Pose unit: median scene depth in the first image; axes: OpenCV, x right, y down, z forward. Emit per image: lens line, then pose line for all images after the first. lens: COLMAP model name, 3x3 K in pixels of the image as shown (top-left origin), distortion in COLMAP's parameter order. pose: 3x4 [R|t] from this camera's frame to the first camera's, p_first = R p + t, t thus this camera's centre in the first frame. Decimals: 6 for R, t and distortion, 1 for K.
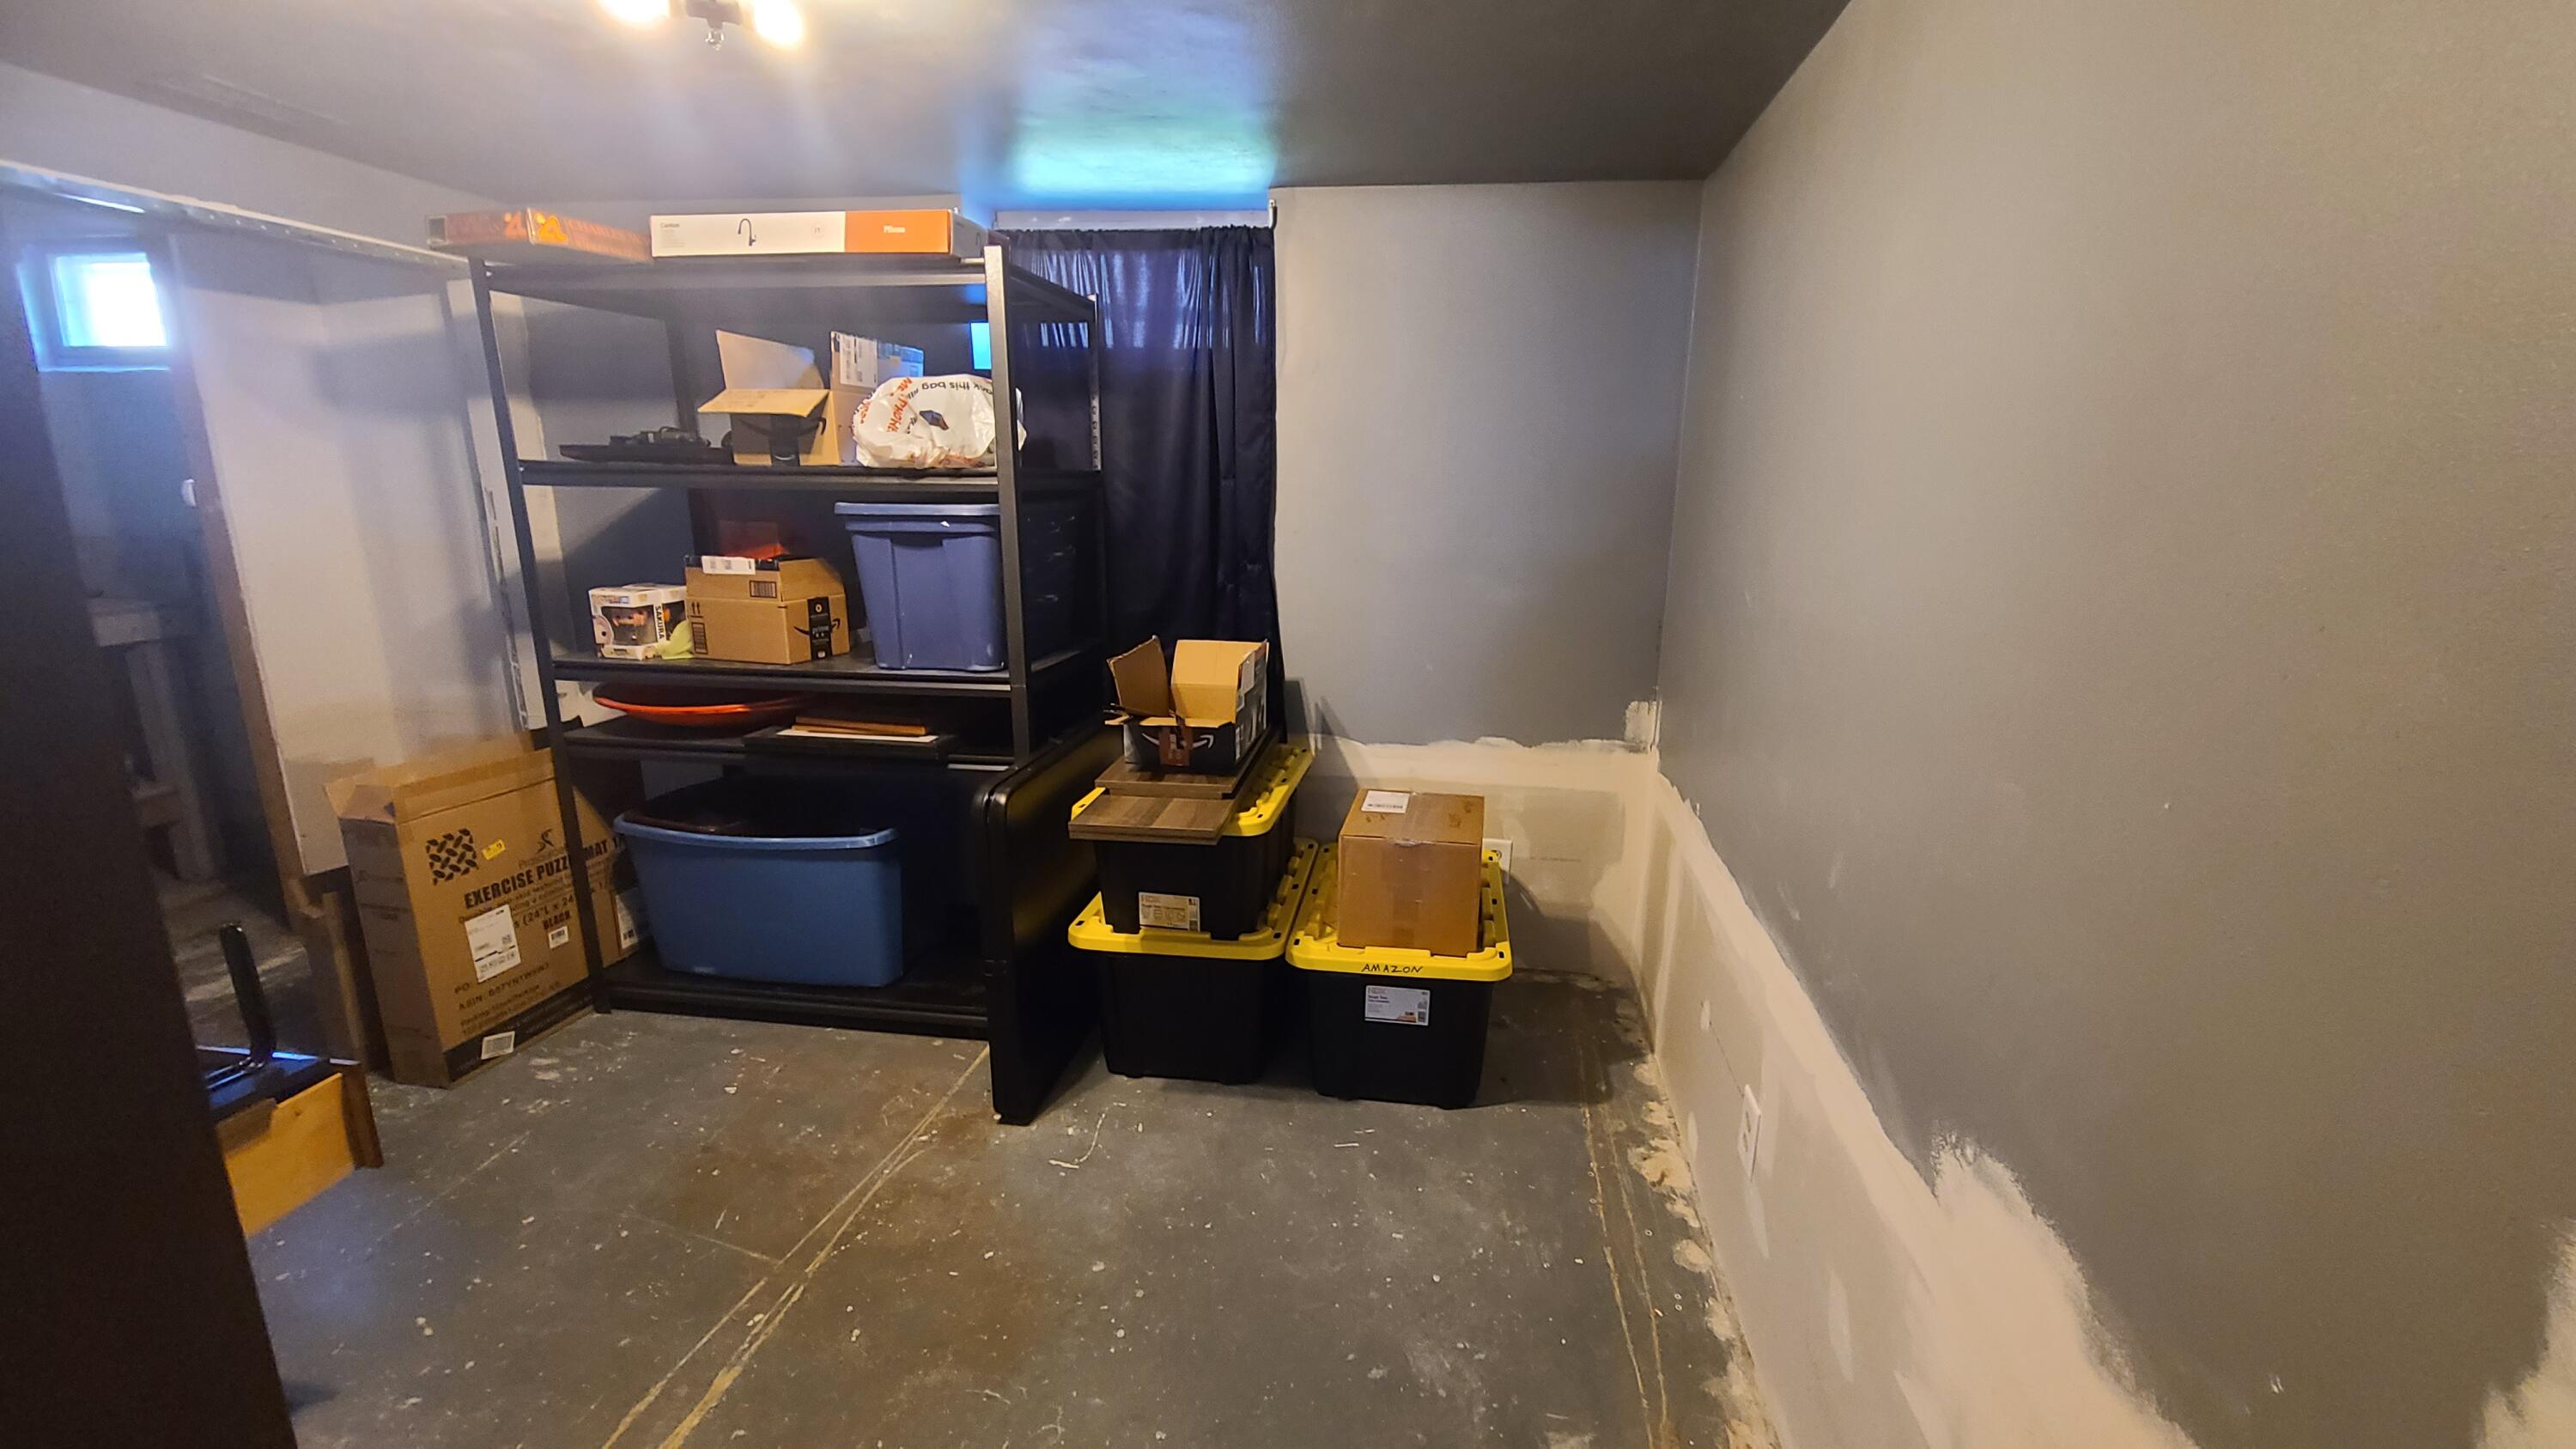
lens RADIAL K [[1032.5, 0, 1296.2], [0, 1032.5, 722.3], [0, 0, 1]] dist [0.002697, 0.000172]
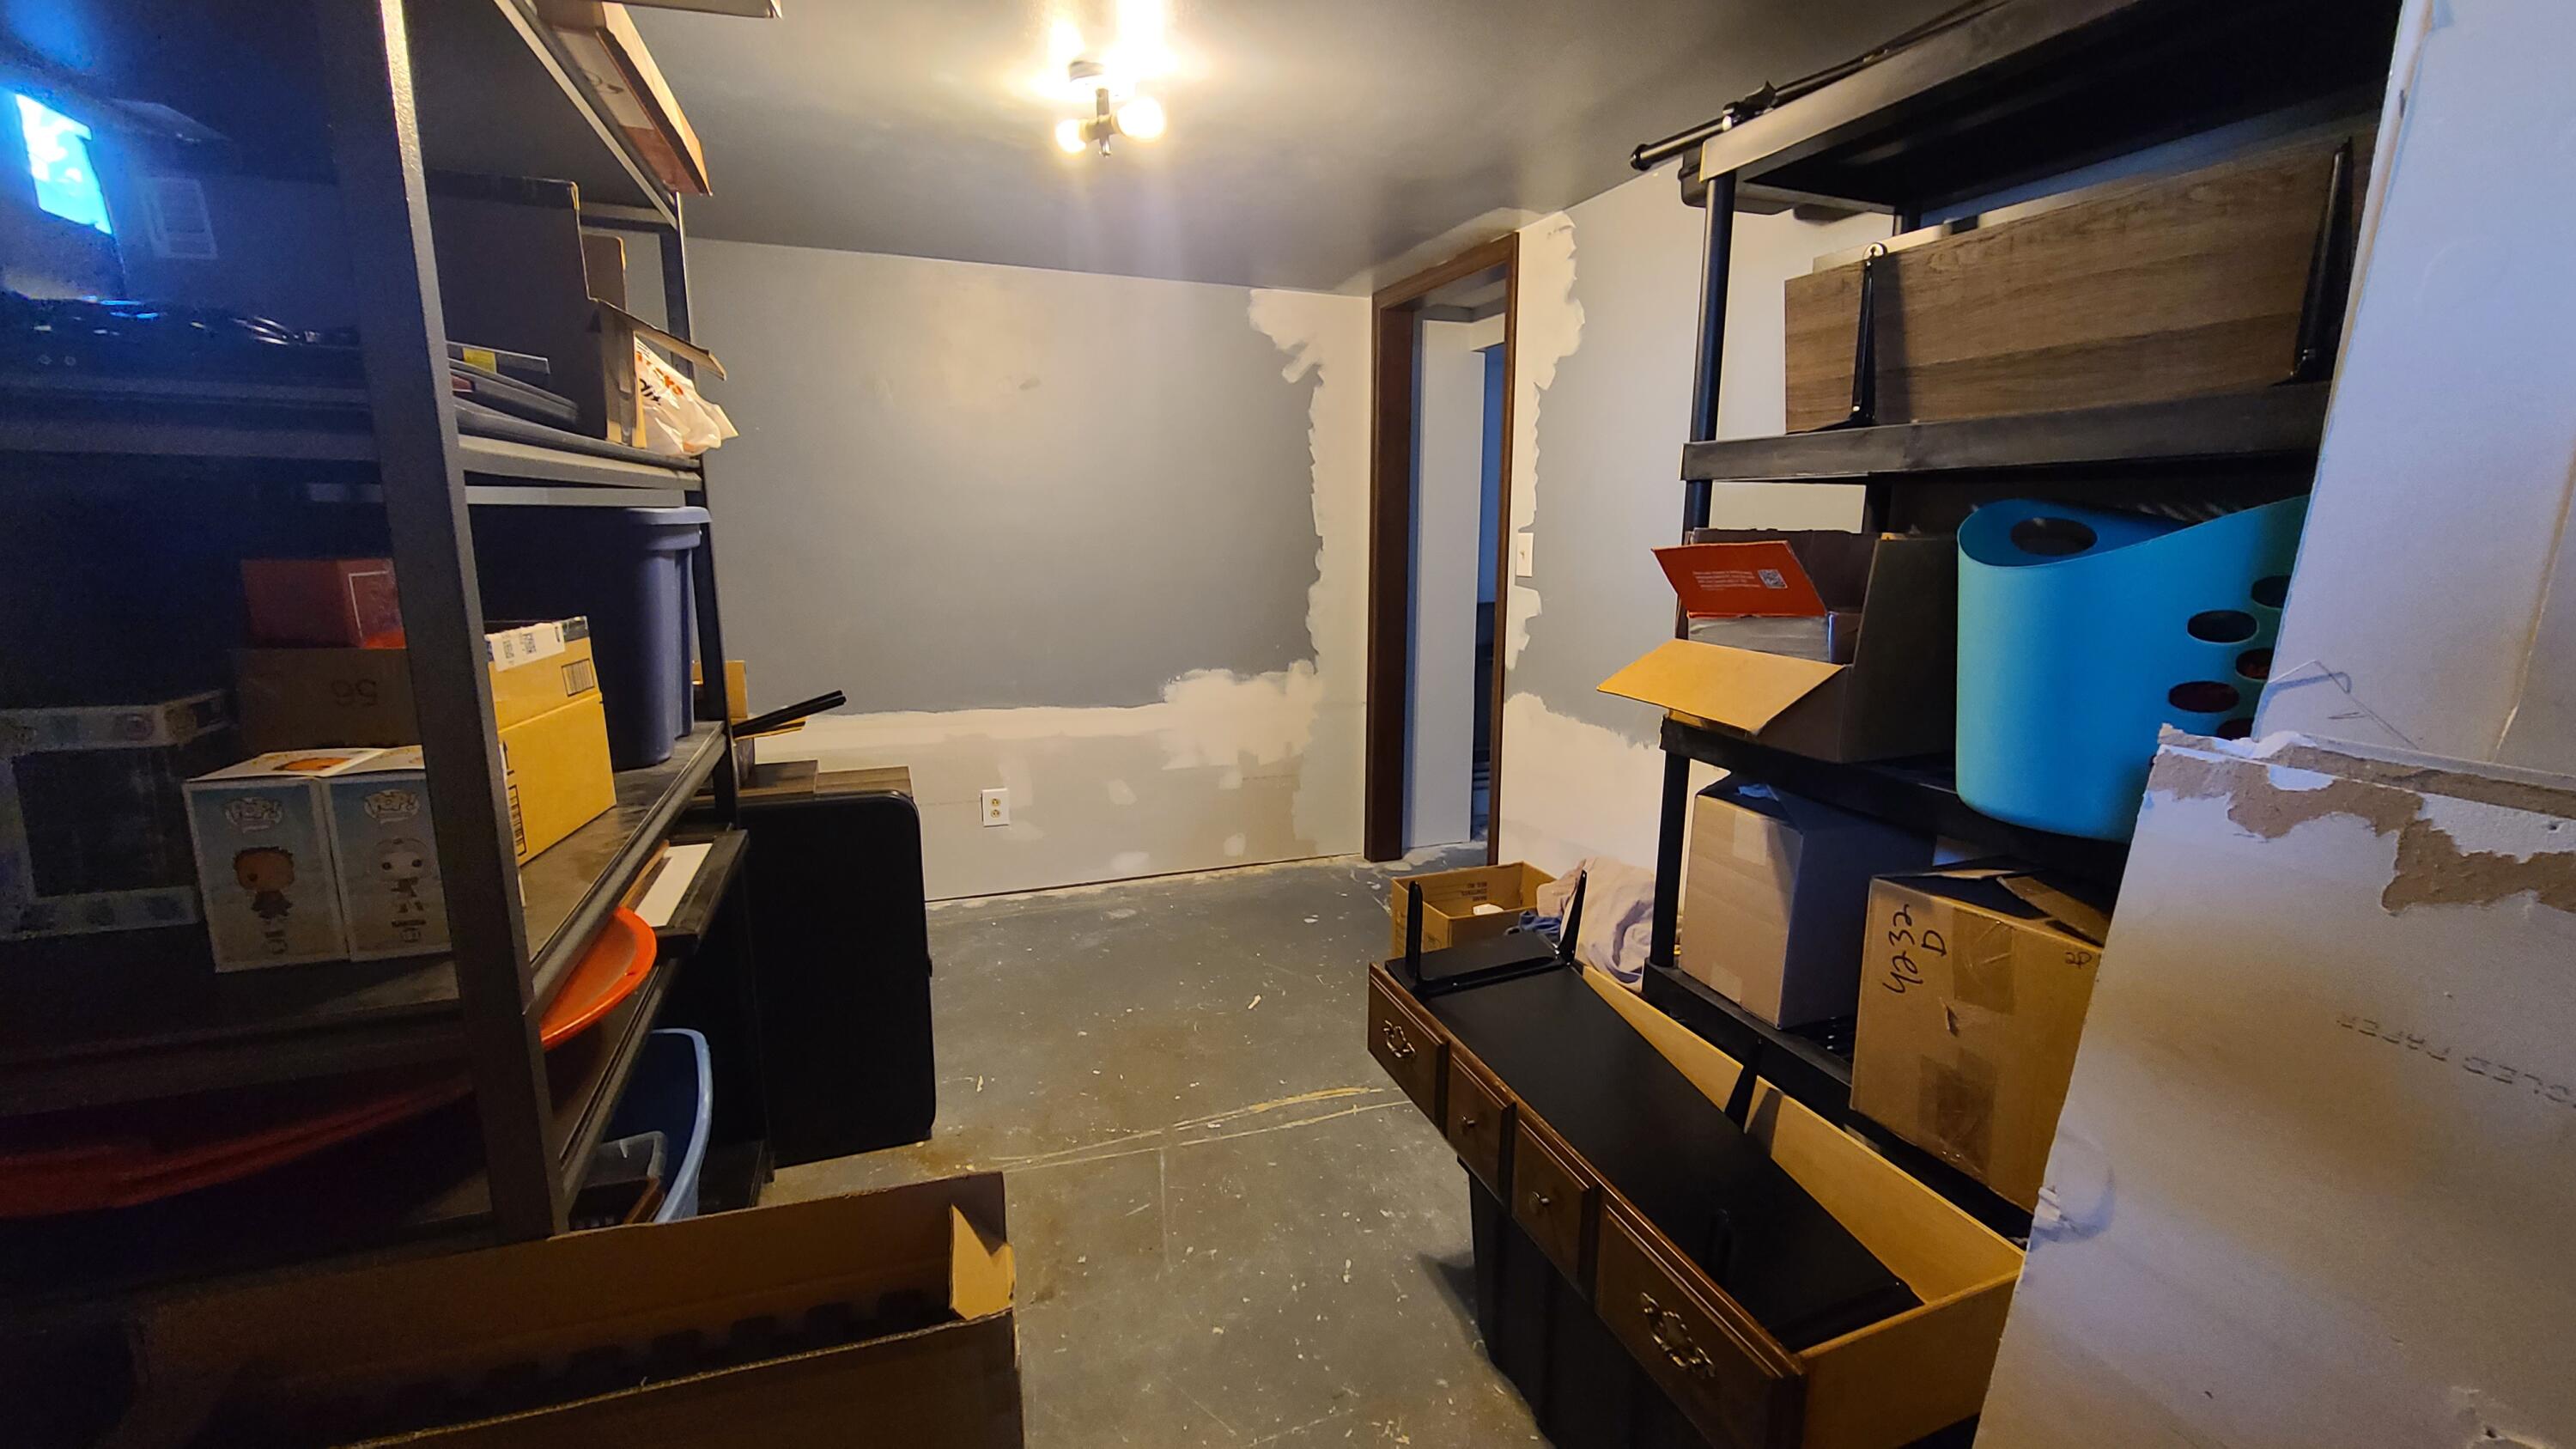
lens RADIAL K [[1032.5, 0, 1292.0], [0, 1032.5, 721.3], [0, 0, 1]] dist [0.002697, 0.000172]
pose [[-0.470409, -0.181213, 0.863642, -1.605591], [0.188049, 0.935623, 0.298743, -0.276738], [-0.862179, 0.302938, -0.406048, 1.287087]]
